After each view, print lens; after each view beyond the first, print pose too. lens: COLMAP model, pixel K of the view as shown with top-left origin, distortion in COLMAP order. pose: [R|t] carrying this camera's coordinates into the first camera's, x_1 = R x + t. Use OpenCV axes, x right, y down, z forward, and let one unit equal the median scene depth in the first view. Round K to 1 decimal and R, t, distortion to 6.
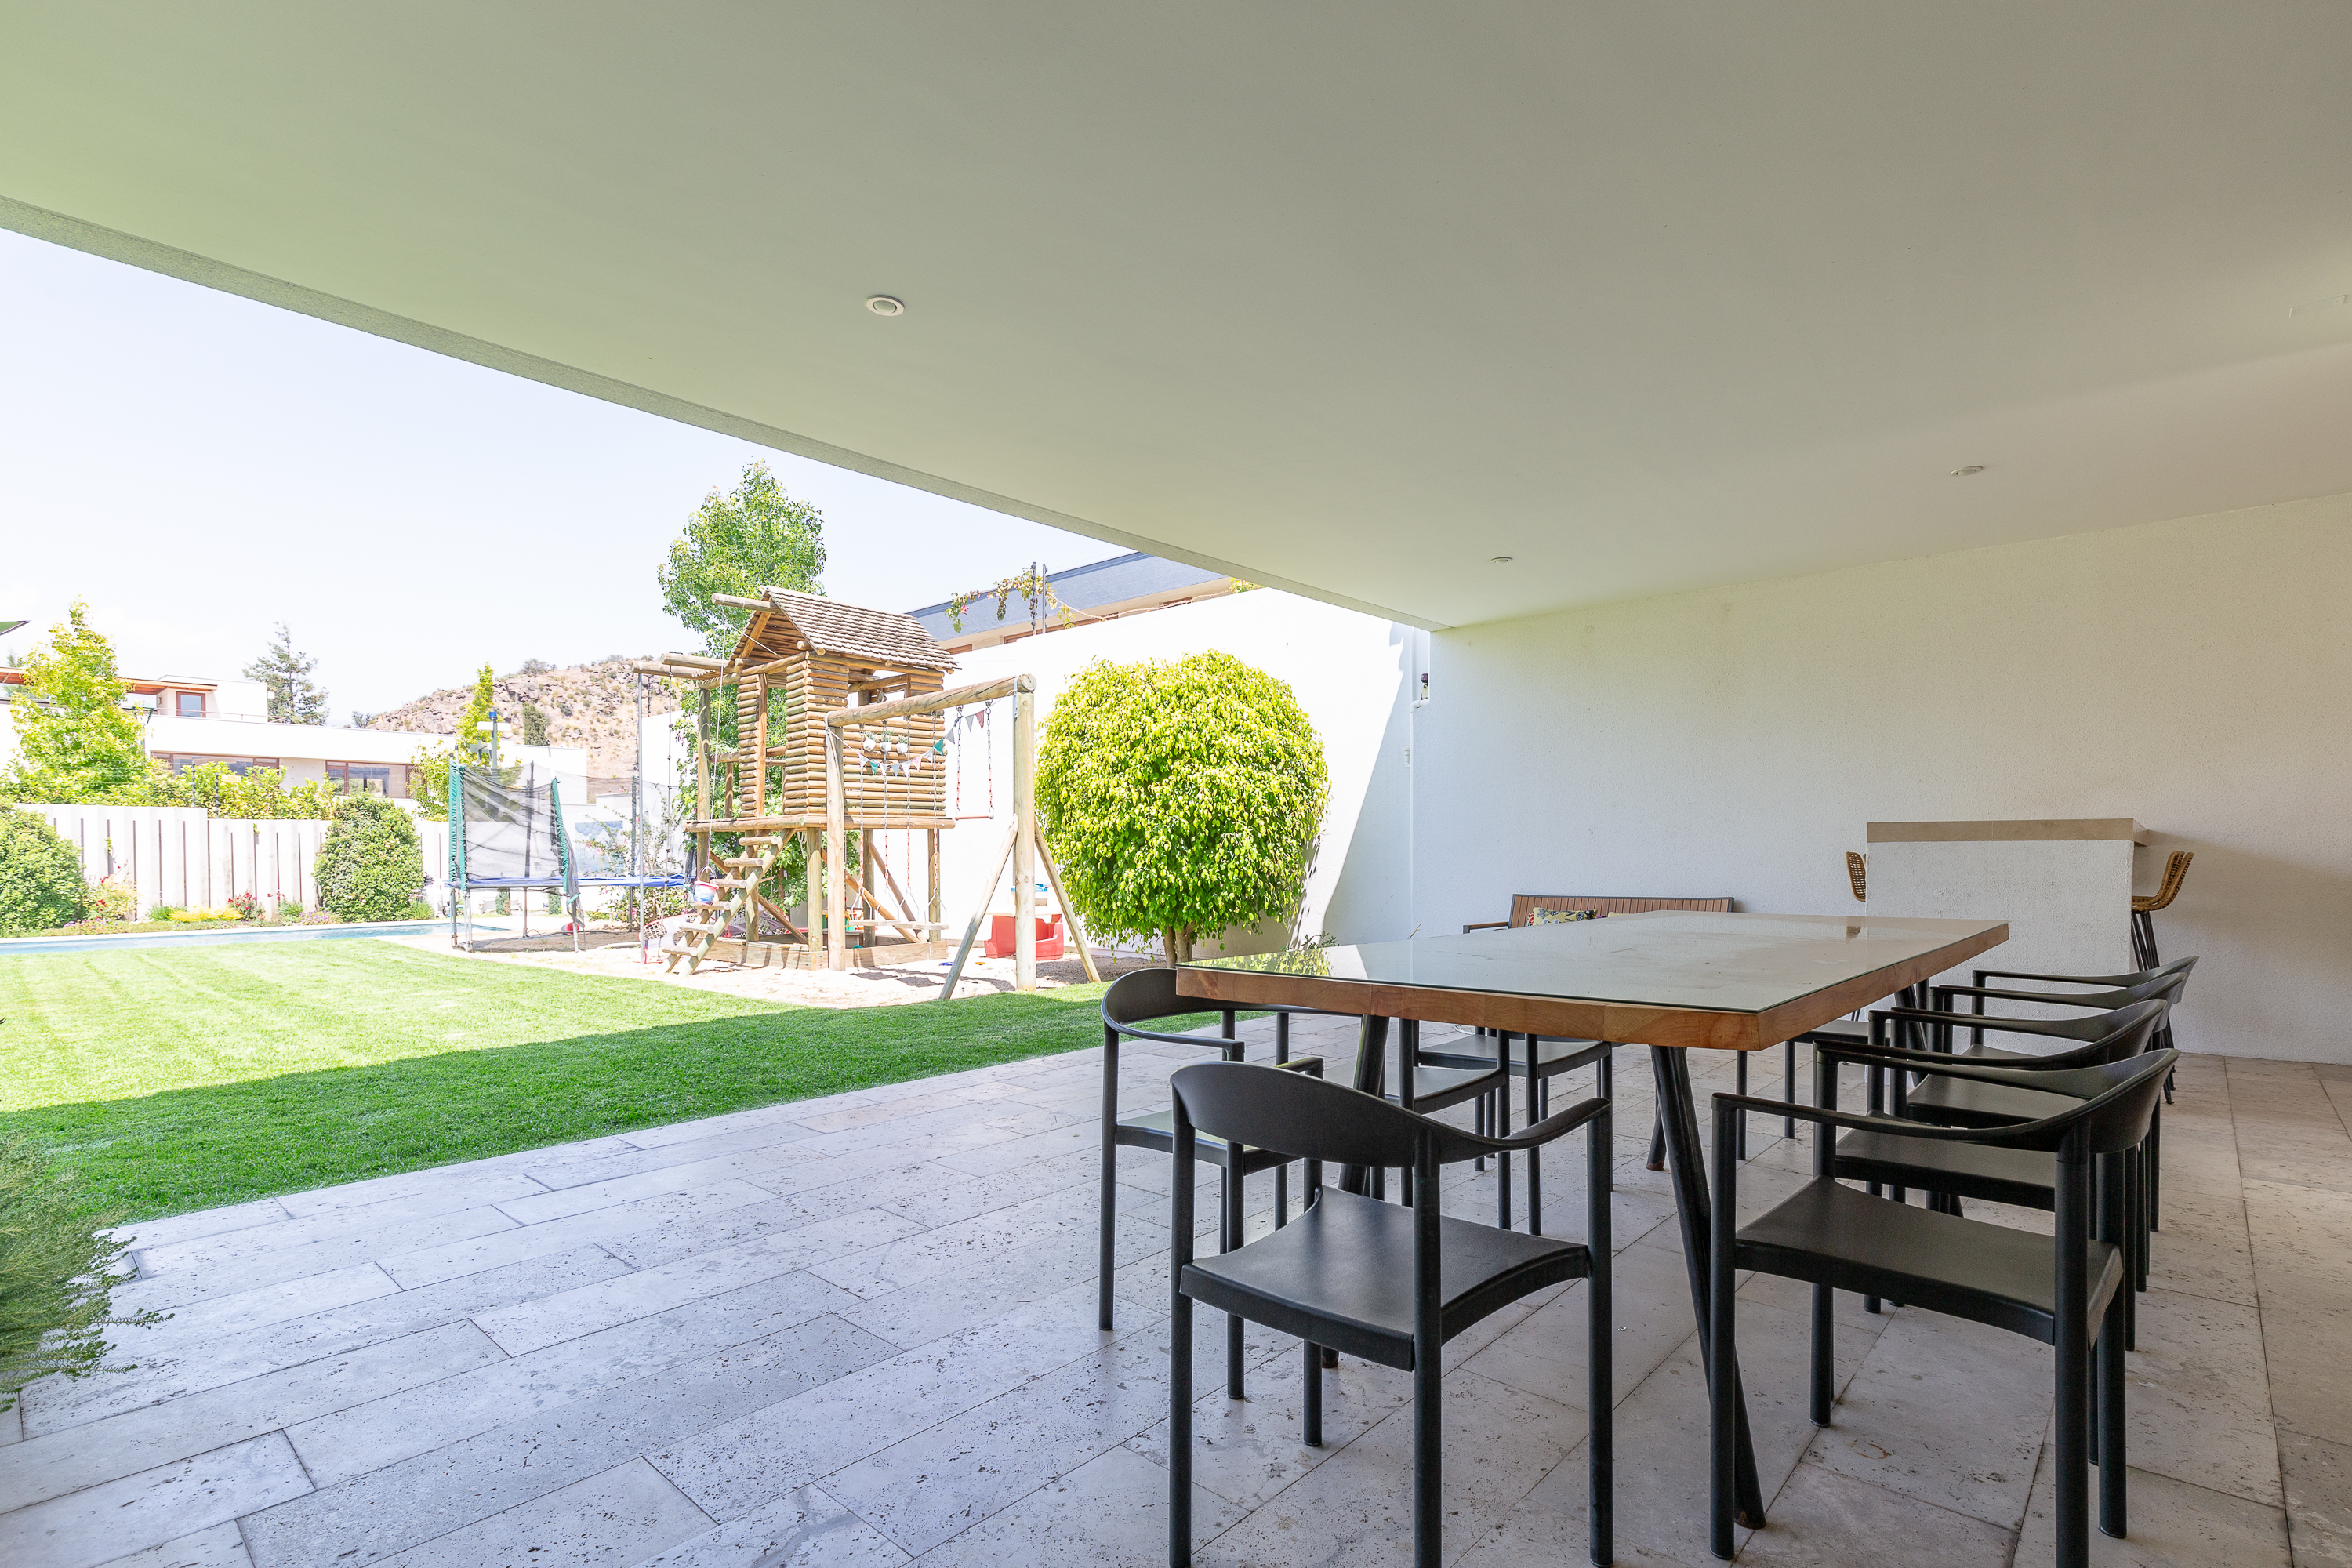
lens RADIAL K [[1064.3, 0, 1191.0], [0, 1064.3, 867.3], [0, 0, 1]] dist [-0.000501, -0.000715]
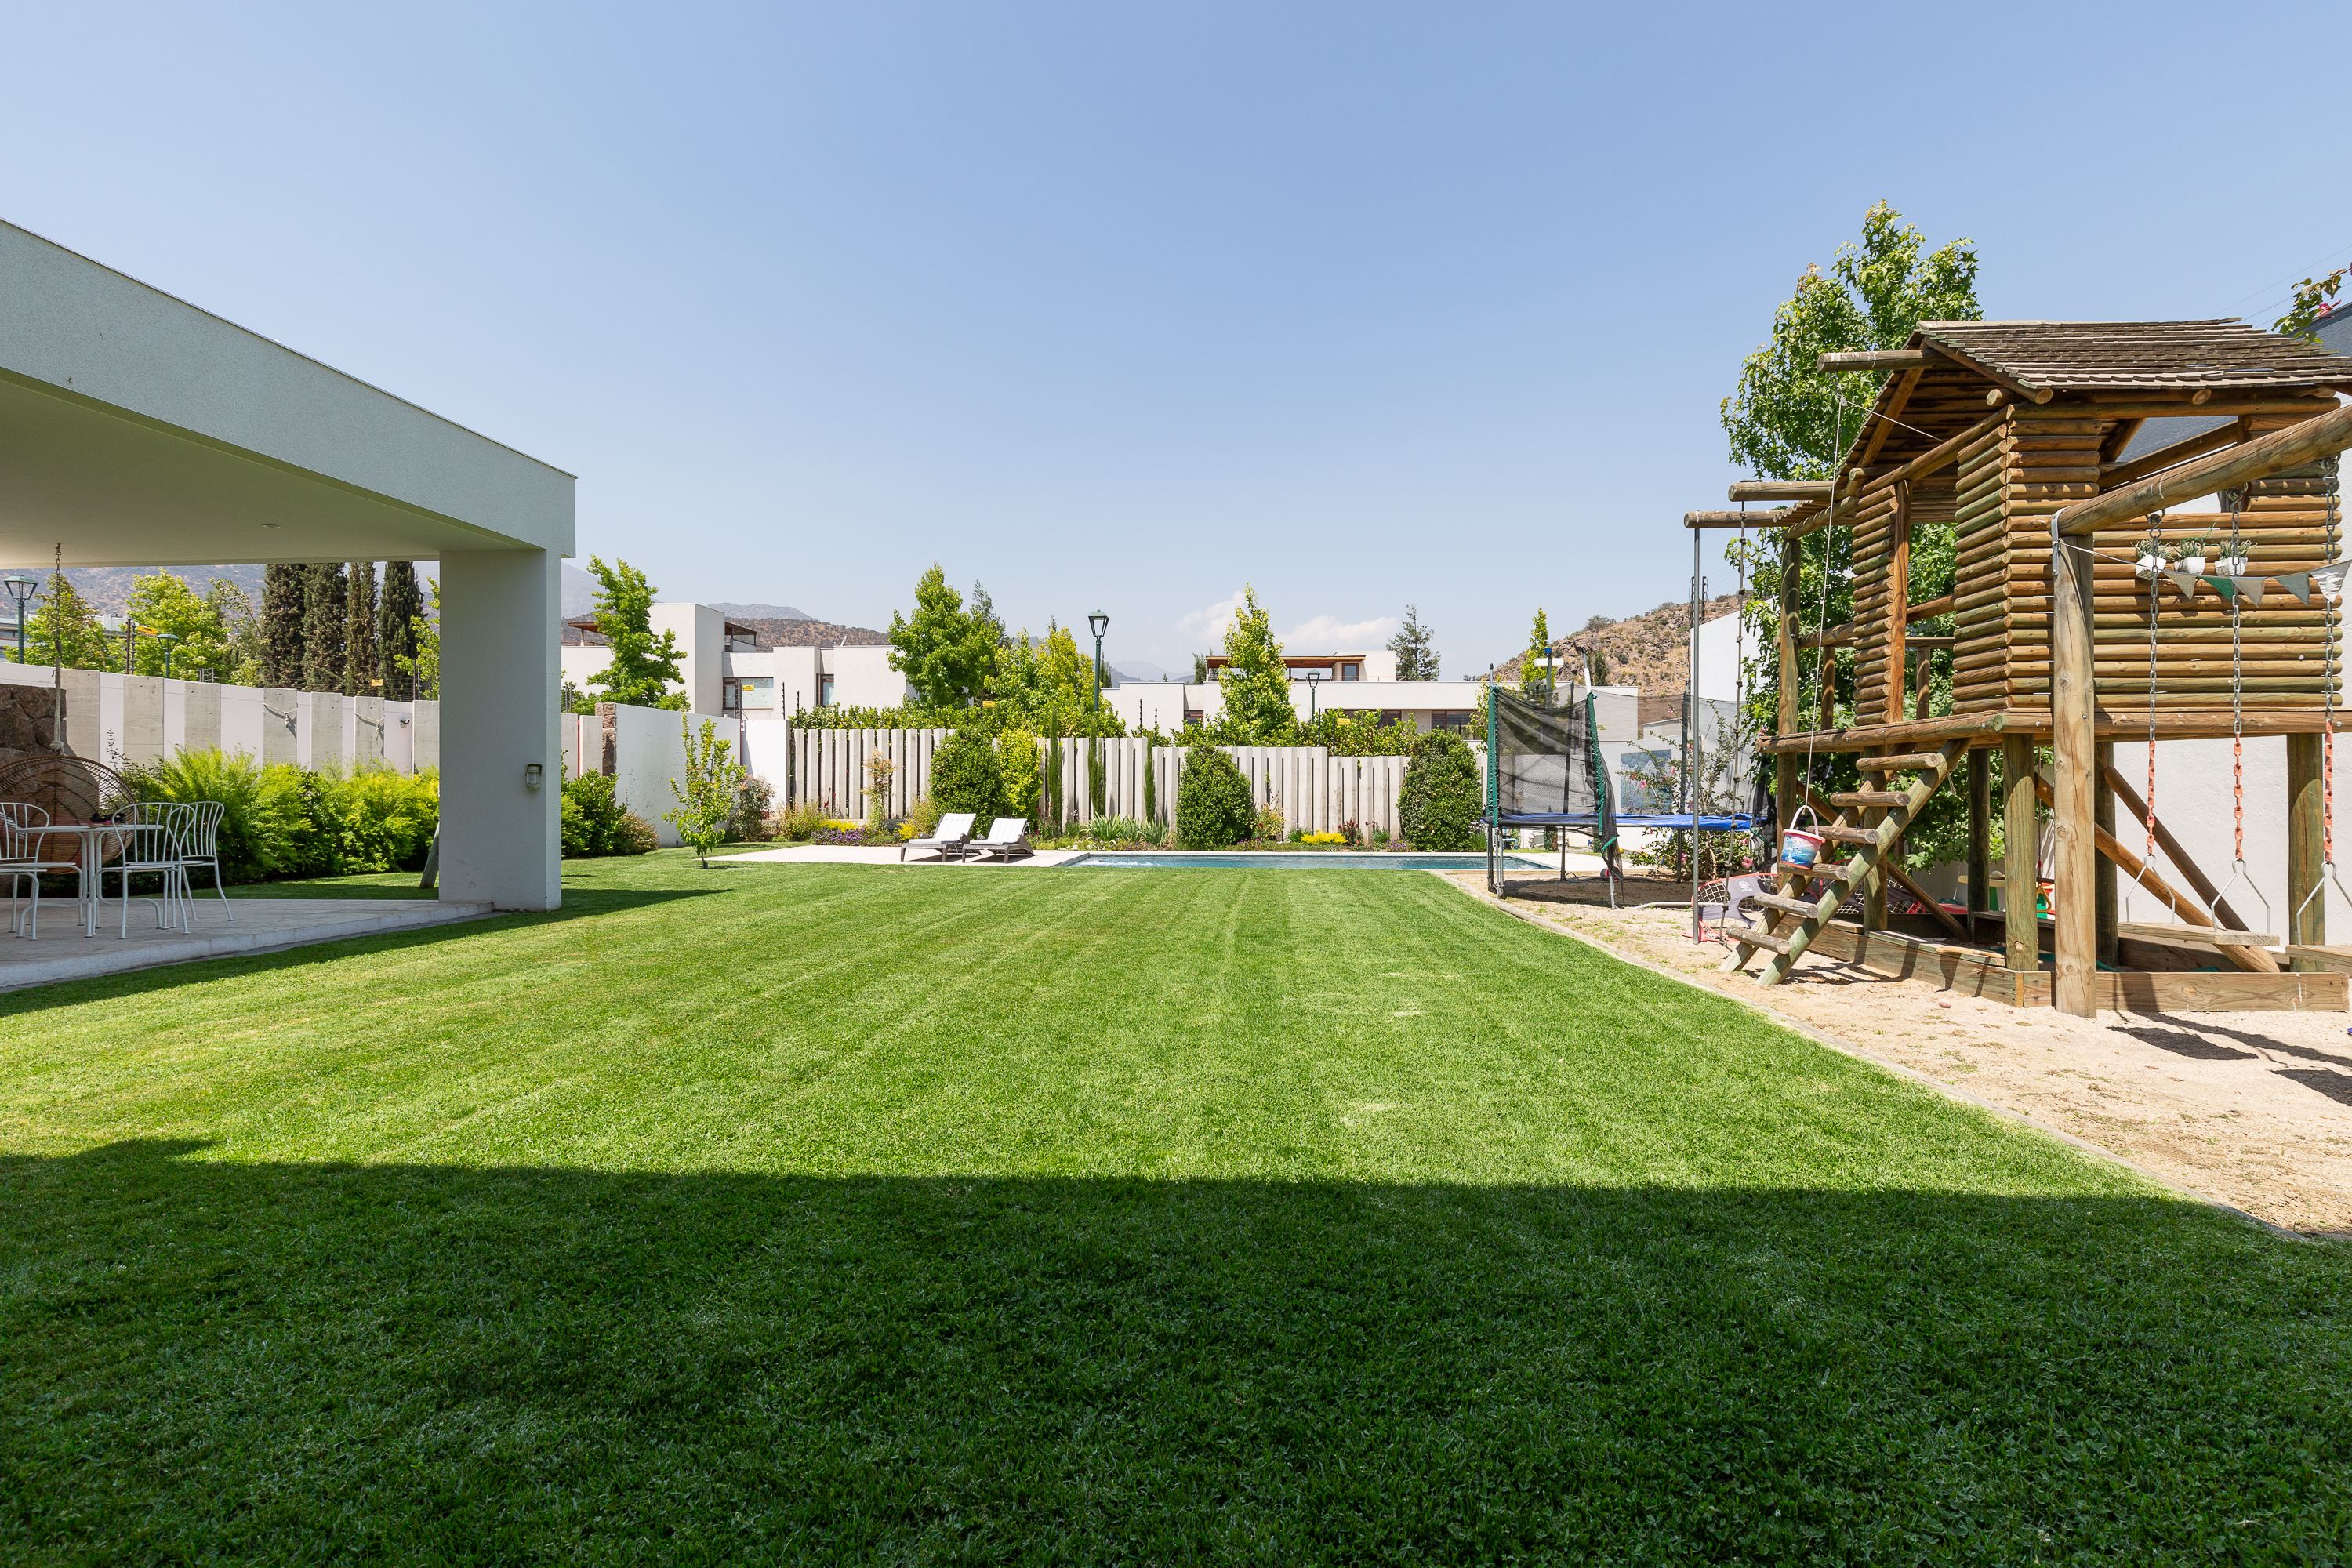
lens RADIAL K [[1064.3, 0, 1186.7], [0, 1064.3, 784.7], [0, 0, 1]] dist [-0.000501, -0.000715]
pose [[0.607533, 0.002550, -0.794290, -0.117567], [-0.017191, 0.999803, -0.009939, -0.000055], [0.794108, 0.019693, 0.607457, 0.221268]]
